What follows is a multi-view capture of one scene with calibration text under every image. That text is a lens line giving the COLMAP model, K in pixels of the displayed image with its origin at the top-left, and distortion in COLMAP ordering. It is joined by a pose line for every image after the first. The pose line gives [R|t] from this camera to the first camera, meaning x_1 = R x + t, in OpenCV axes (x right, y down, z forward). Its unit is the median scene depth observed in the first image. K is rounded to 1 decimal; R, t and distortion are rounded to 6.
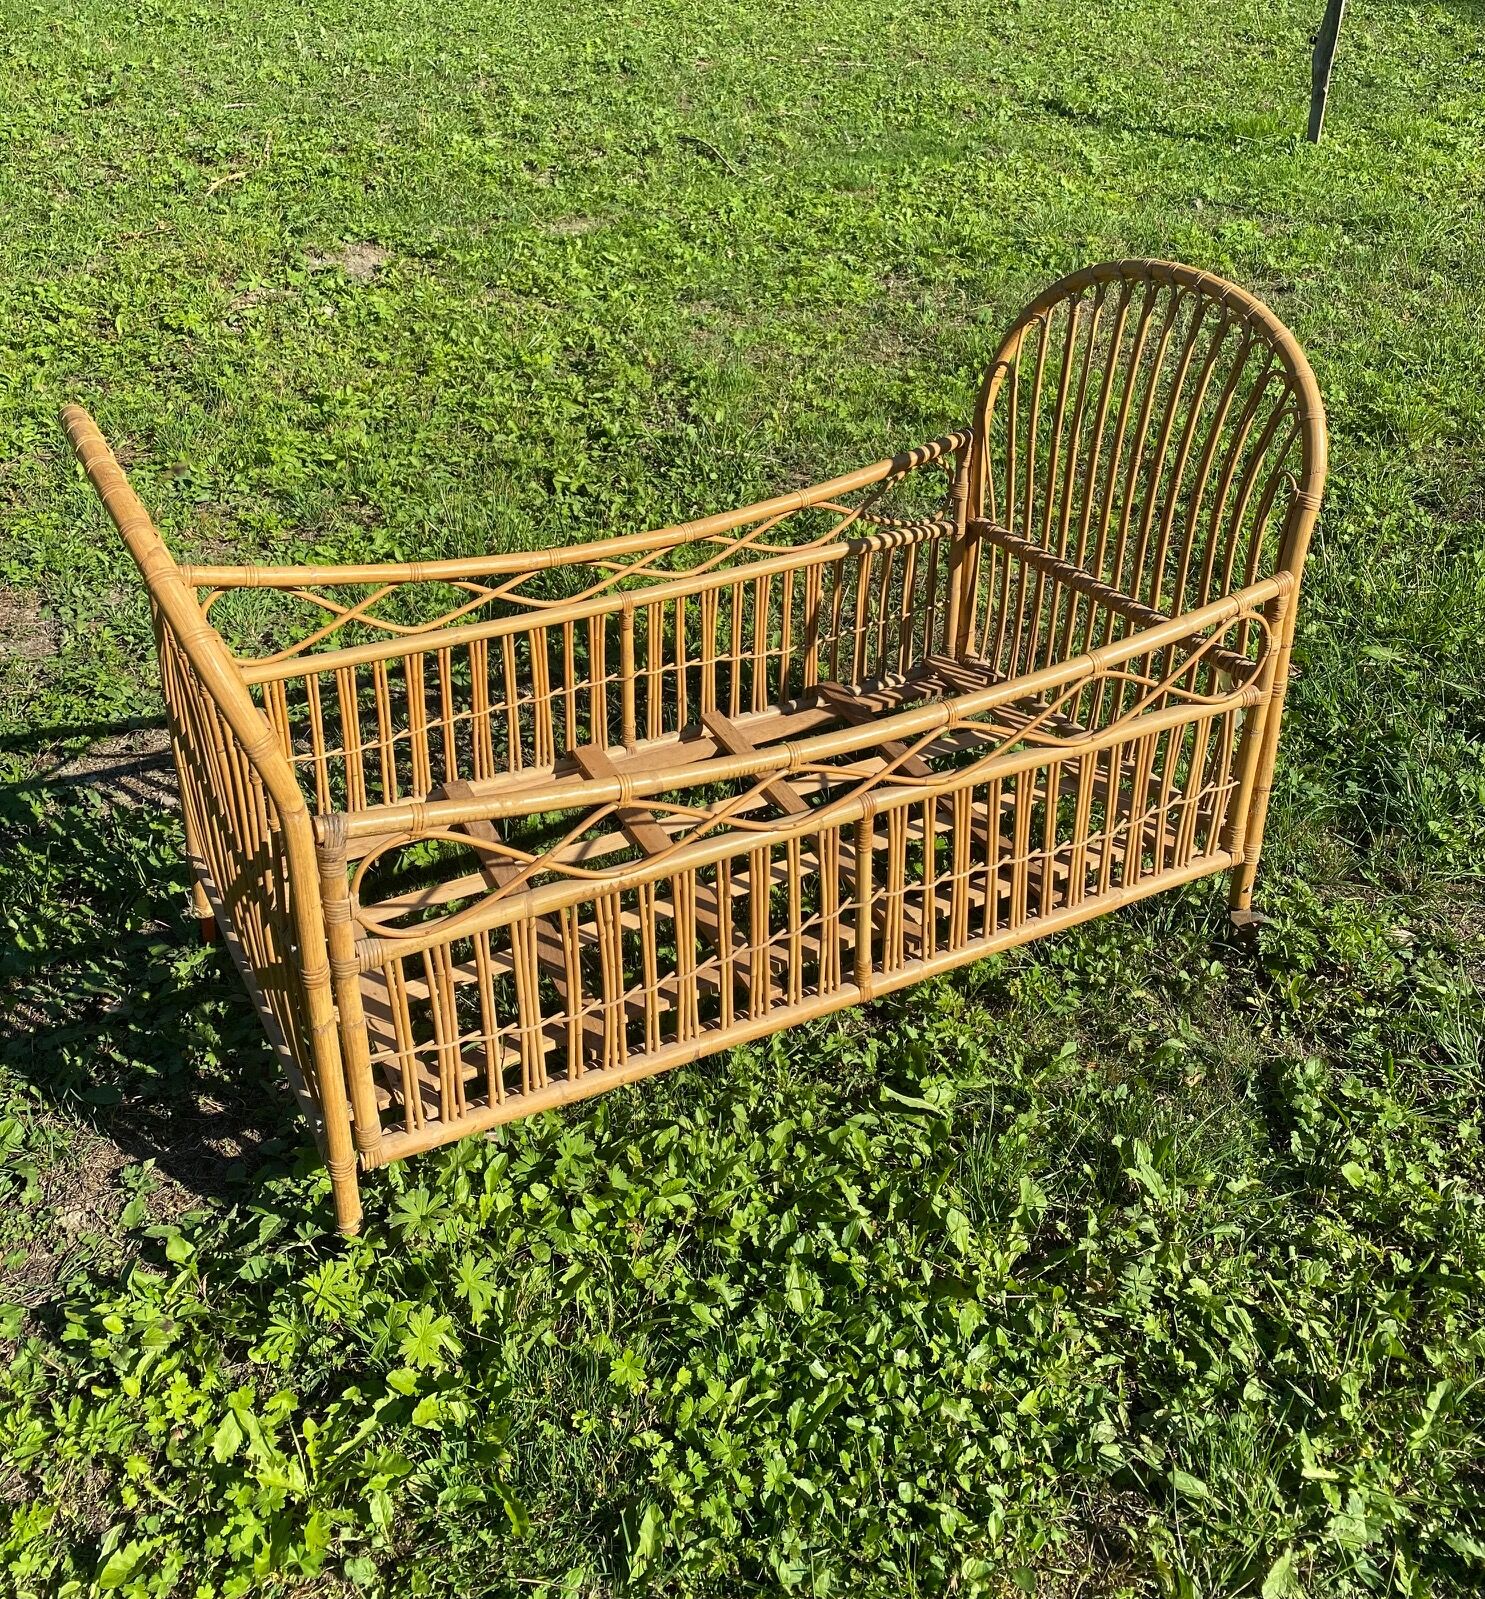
lens RADIAL K [[1521.2, 0, 749.9], [0, 1521.2, 592.9], [0, 0, 1]] dist [0.118922, -0.299297]
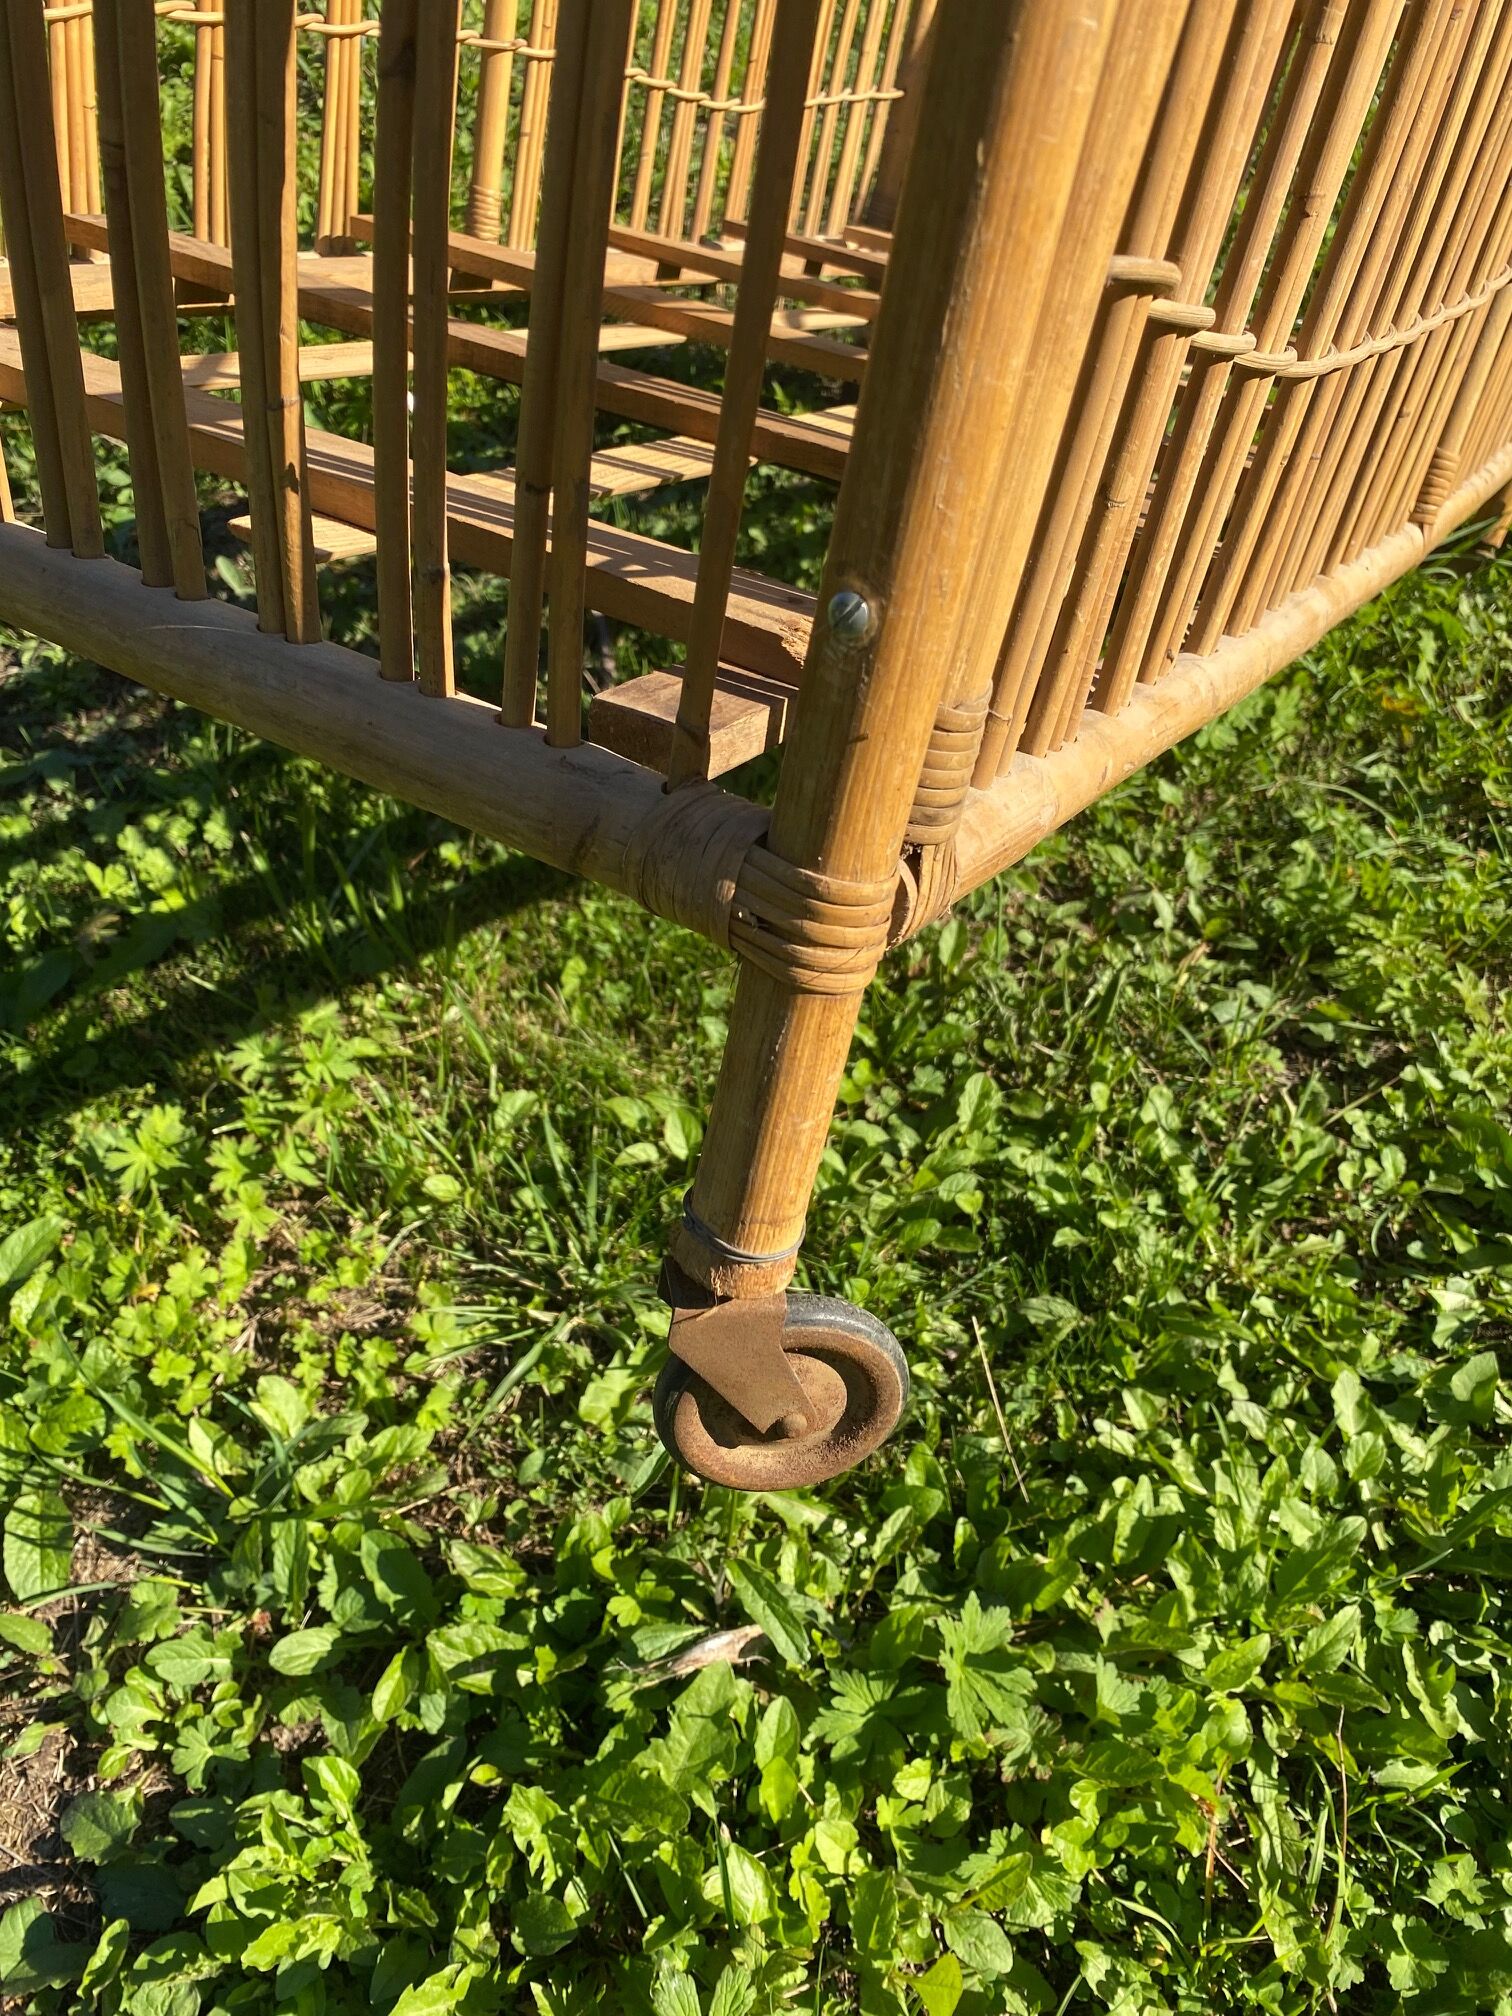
lens RADIAL K [[1555.0, 0, 756.0], [0, 1555.0, 1008.0], [0, 0, 1]] dist [0.123839, -0.321299]
pose [[0.952838, -0.221537, 0.207413, -0.080633], [0.134921, 0.921431, 0.364365, 0.028914], [-0.271837, -0.319197, 0.907865, 0.278538]]
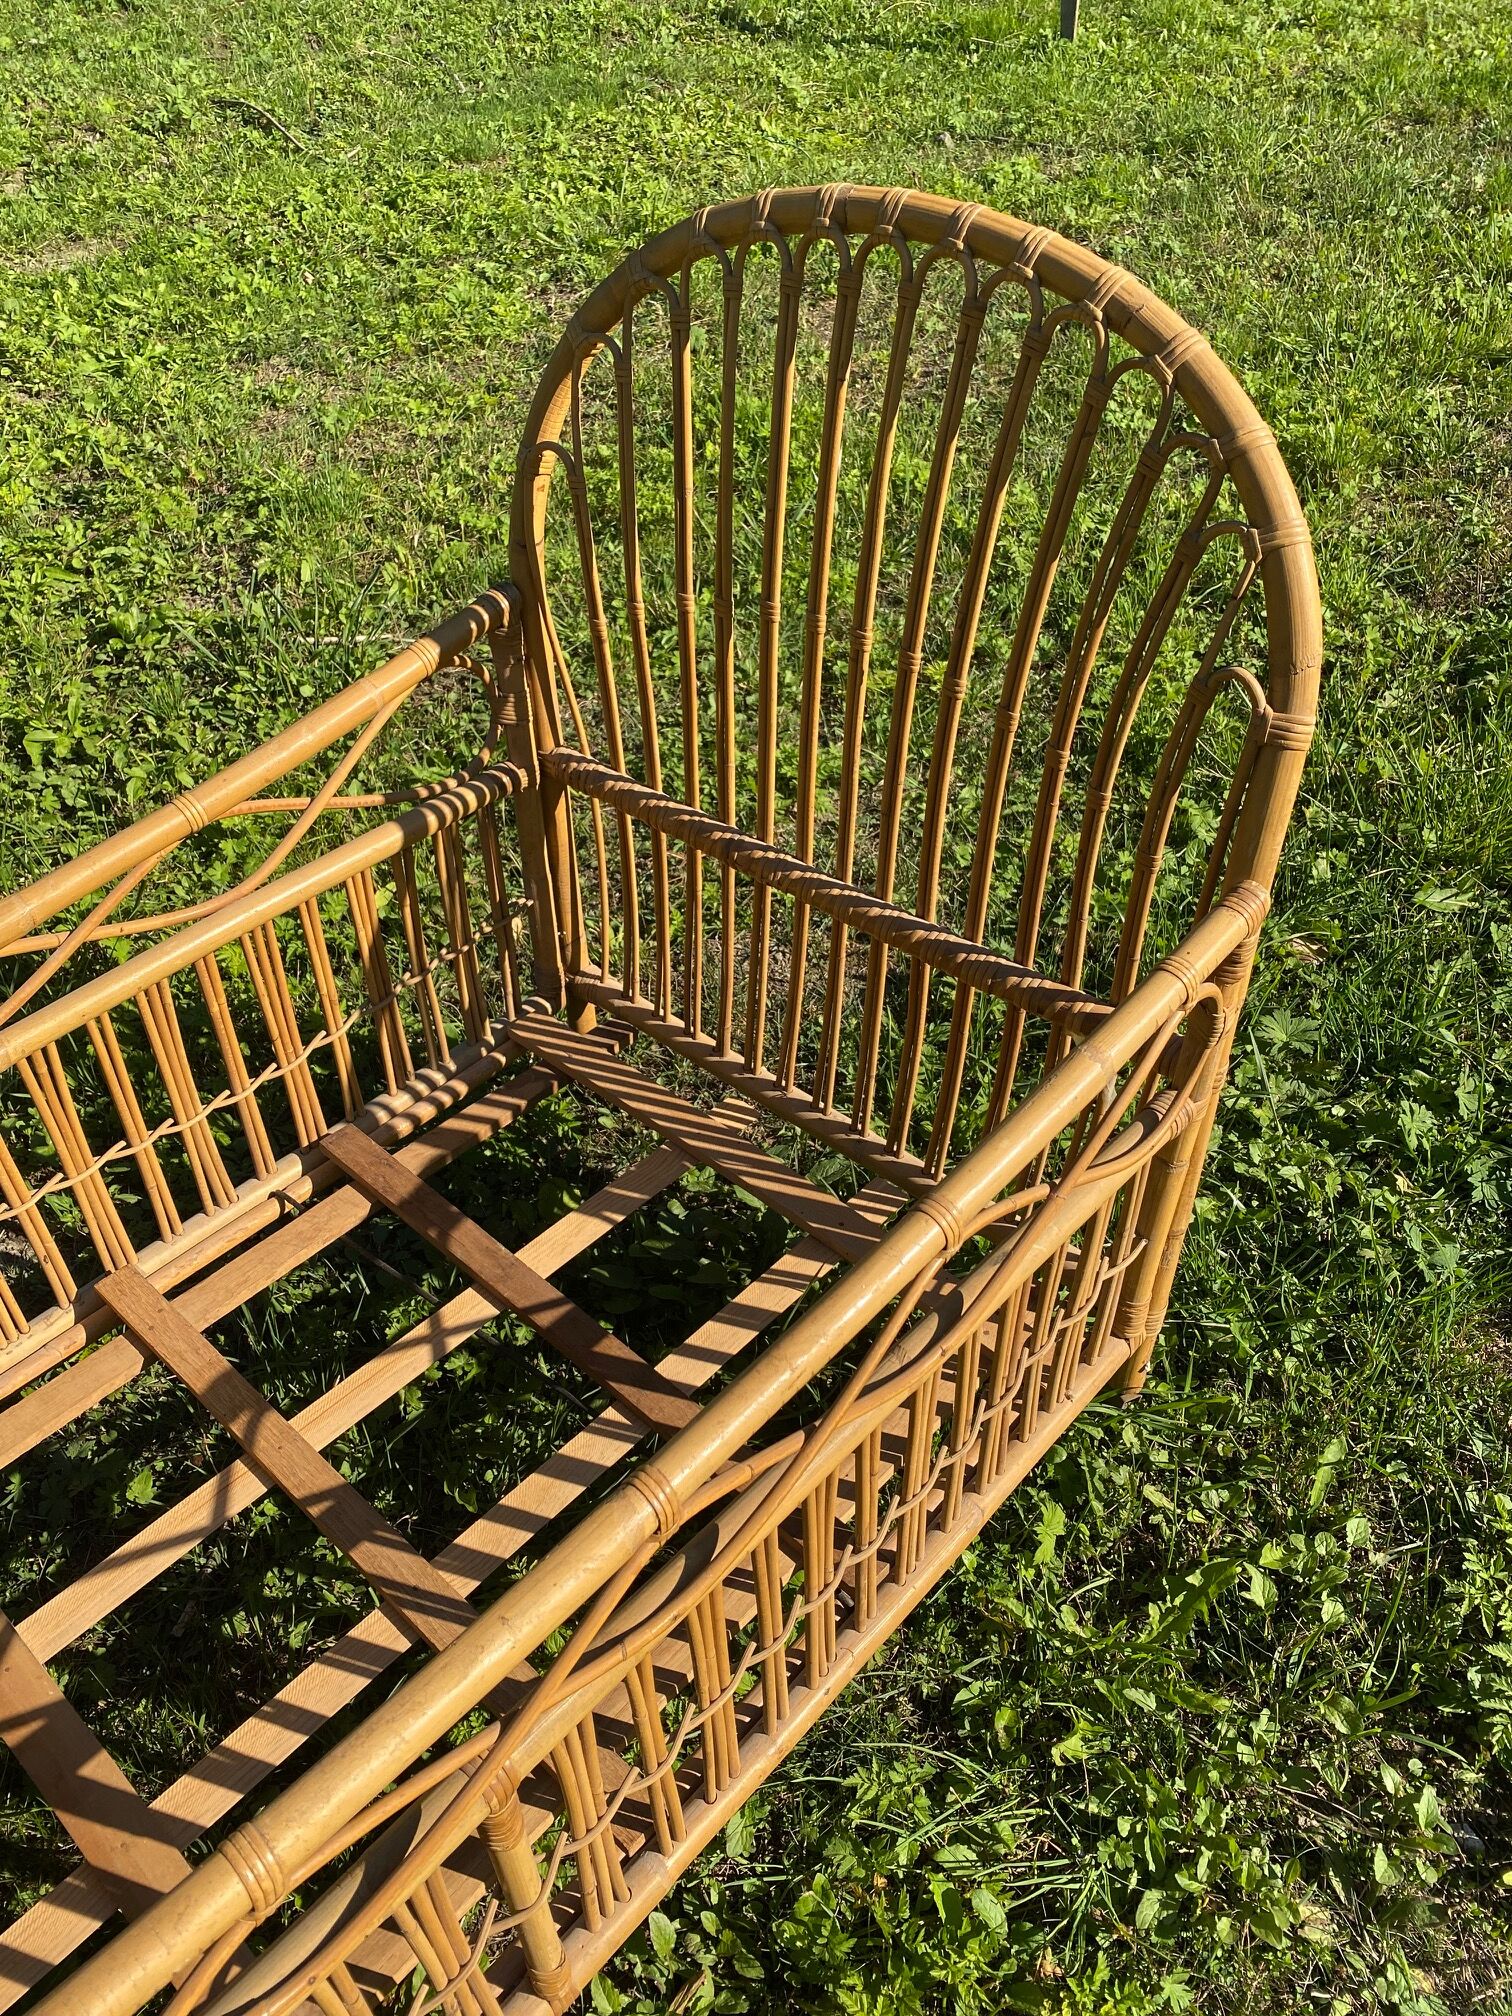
lens RADIAL K [[1538.6, 0, 755.5], [0, 1538.6, 998.9], [0, 0, 1]] dist [0.012198, -0.004804]
pose [[0.974533, -0.171454, 0.144529, 0.032575], [0.132451, 0.960186, 0.245968, -0.070489], [-0.180946, -0.220561, 0.958442, 0.295531]]
